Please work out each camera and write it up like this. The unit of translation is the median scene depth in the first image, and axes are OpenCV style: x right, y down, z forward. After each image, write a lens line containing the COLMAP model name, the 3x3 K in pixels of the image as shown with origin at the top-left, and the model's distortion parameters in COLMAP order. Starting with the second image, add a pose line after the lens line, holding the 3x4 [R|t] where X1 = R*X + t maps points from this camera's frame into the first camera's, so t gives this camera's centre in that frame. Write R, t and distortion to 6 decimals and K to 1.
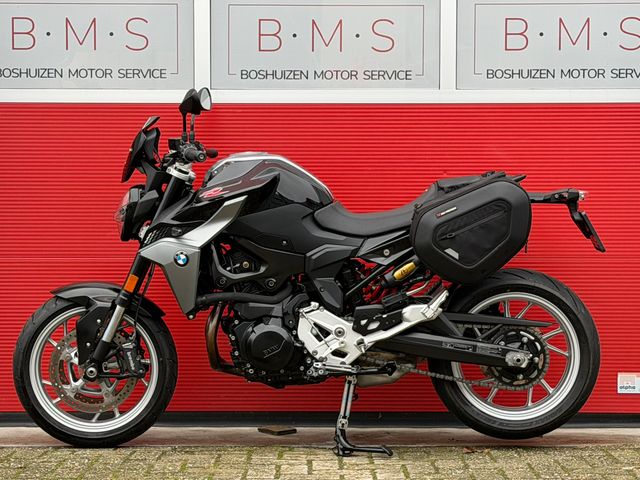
lens RADIAL K [[1607.8, 0, 319.3], [0, 1607.8, 235.6], [0, 0, 1]] dist [0.142527, 0.000000]
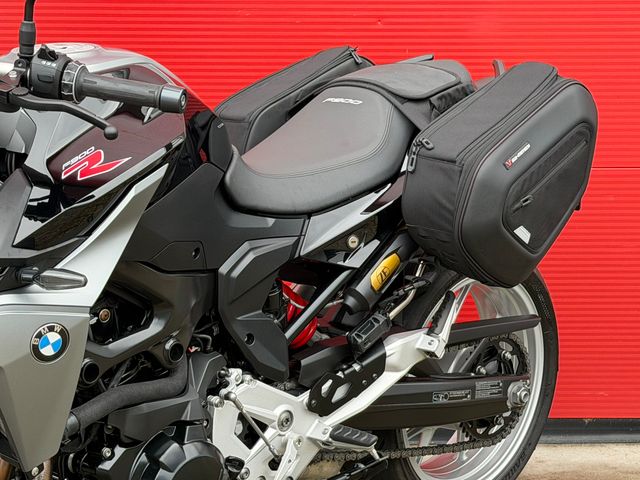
lens RADIAL K [[1607.8, 0, 338.7], [0, 1607.8, 248.0], [0, 0, 1]] dist [0.142527, 0.000000]
pose [[0.666155, -0.156609, 0.729185, -0.317729], [0.029881, 0.982524, 0.183721, -0.077467], [-0.745214, -0.100598, 0.659193, 0.679780]]
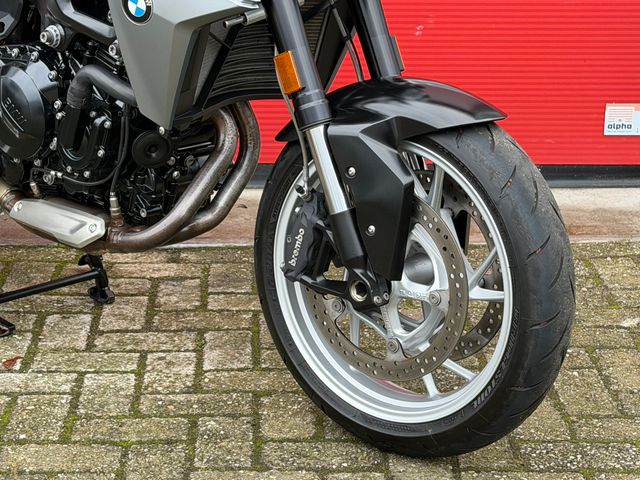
lens RADIAL K [[1607.8, 0, 335.6], [0, 1607.8, 248.5], [0, 0, 1]] dist [0.142527, 0.000000]
pose [[0.664788, -0.217001, 0.714819, -0.345409], [0.024264, 0.962647, 0.269670, -0.039316], [-0.746638, -0.161929, 0.645222, 0.638628]]
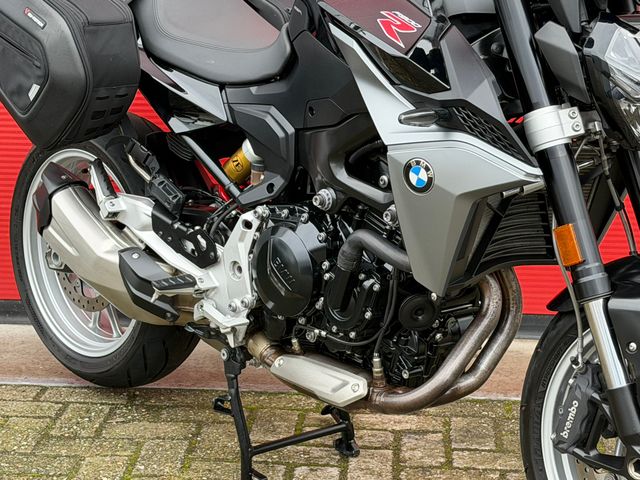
lens RADIAL K [[1607.8, 0, 333.4], [0, 1607.8, 248.3], [0, 0, 1]] dist [0.142527, 0.000000]
pose [[0.740041, -0.149224, 0.655799, -0.365169], [0.022310, 0.979985, 0.197816, -0.054749], [-0.672192, -0.131761, 0.728558, 0.661741]]
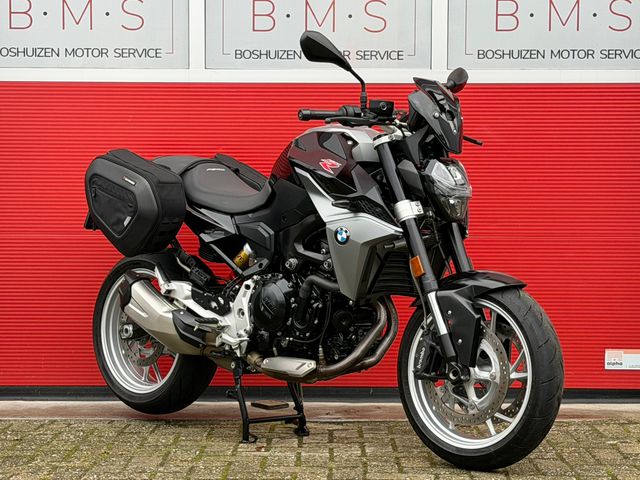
lens RADIAL K [[1607.8, 0, 330.7], [0, 1607.8, 256.4], [0, 0, 1]] dist [0.142527, 0.000000]
pose [[0.702493, -0.015638, 0.711519, -0.684702], [0.029825, 0.999527, -0.007478, 0.031334], [-0.711066, 0.026475, 0.702627, 0.357986]]
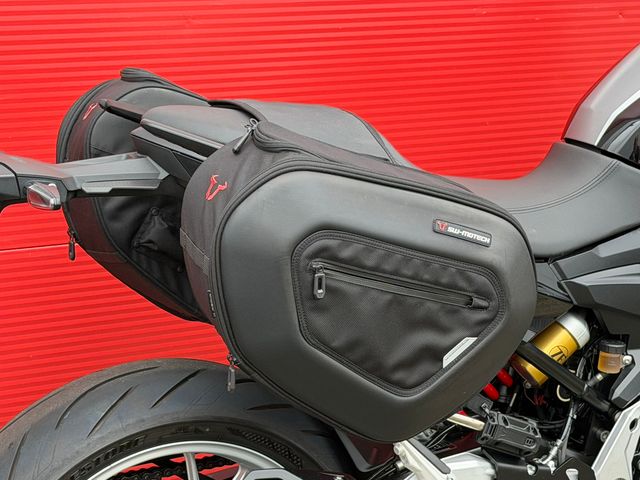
lens RADIAL K [[1607.8, 0, 318.6], [0, 1607.8, 241.8], [0, 0, 1]] dist [0.142527, 0.000000]
pose [[-0.402696, -0.240440, 0.883190, -0.349655], [0.027455, 0.961276, 0.274216, -0.113435], [-0.914922, 0.134674, -0.380501, 1.280272]]
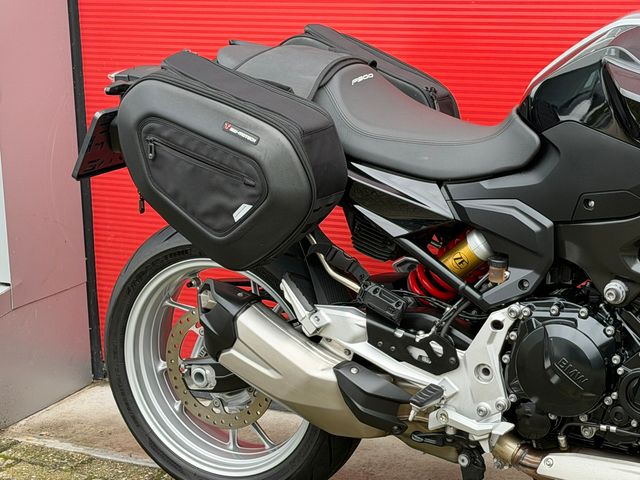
lens RADIAL K [[1607.8, 0, 327.7], [0, 1607.8, 256.8], [0, 0, 1]] dist [0.142527, 0.000000]
pose [[0.495976, -0.241075, 0.834201, -0.480229], [0.085223, 0.969565, 0.229525, -0.099356], [-0.864144, -0.042745, 0.501426, 0.859182]]
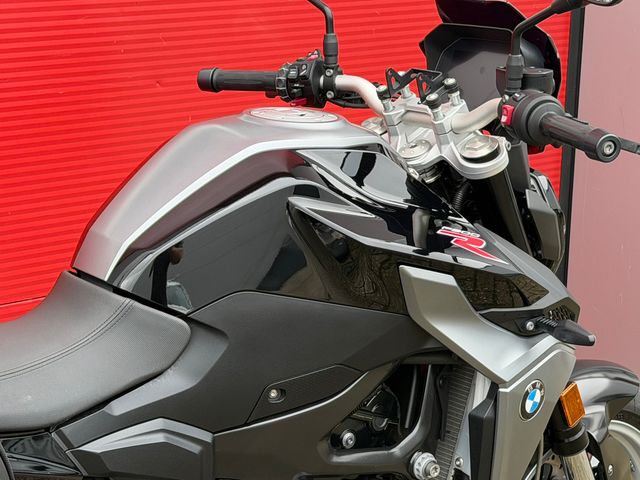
lens RADIAL K [[1607.8, 0, 325.4], [0, 1607.8, 238.7], [0, 0, 1]] dist [0.142527, 0.000000]
pose [[-0.601777, -0.247525, 0.759339, -0.302817], [-0.001921, 0.951207, 0.308547, -0.138465], [-0.798662, 0.184217, -0.572890, 1.218816]]
